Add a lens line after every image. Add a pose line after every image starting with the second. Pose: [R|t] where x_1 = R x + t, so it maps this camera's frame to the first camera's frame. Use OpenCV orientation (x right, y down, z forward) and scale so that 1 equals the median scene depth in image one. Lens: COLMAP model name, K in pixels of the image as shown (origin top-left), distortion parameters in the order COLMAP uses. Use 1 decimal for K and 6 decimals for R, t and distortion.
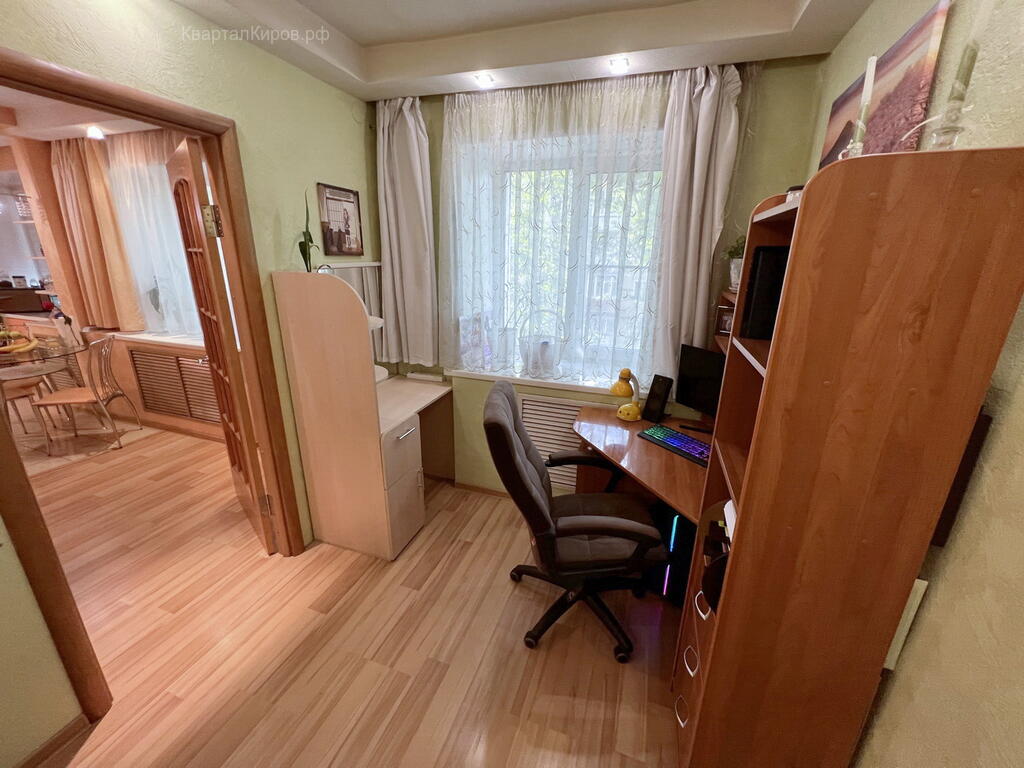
lens RADIAL K [[414.3, 0, 510.4], [0, 414.3, 389.0], [0, 0, 1]] dist [-0.002366, 0.000790]
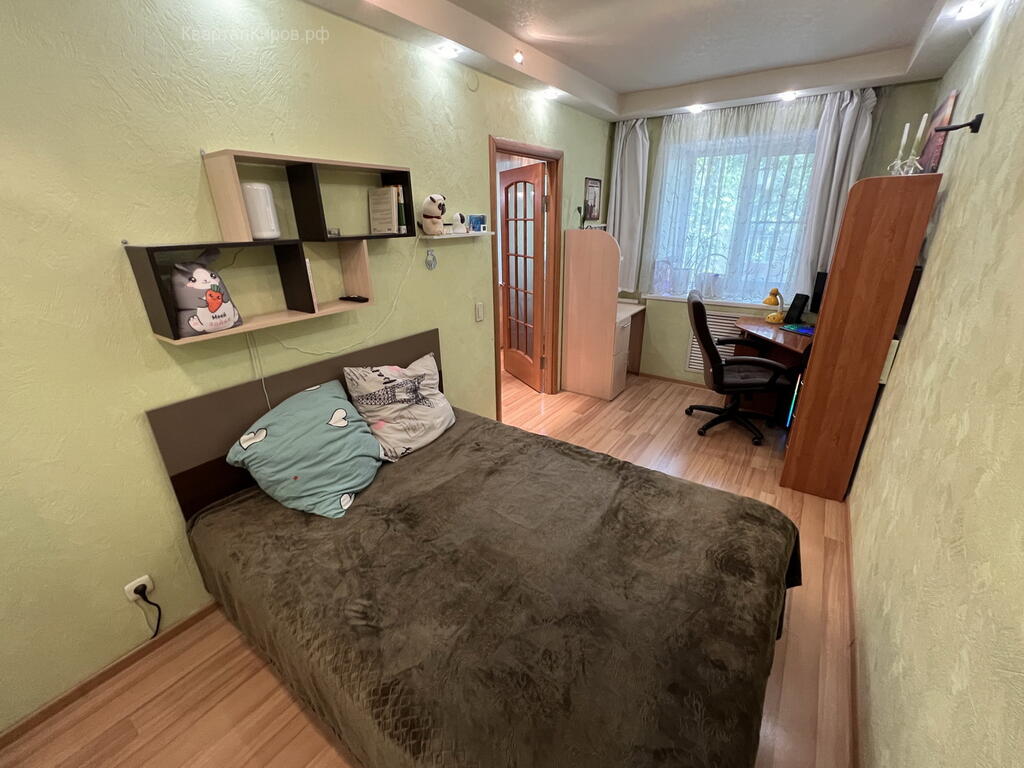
lens RADIAL K [[414.3, 0, 516.5], [0, 414.3, 383.7], [0, 0, 1]] dist [-0.002366, 0.000790]
pose [[0.958916, 0.073883, -0.273902, -0.209336], [-0.055510, 0.995694, 0.074244, 0.257224], [0.278208, -0.055990, 0.958888, -0.818028]]
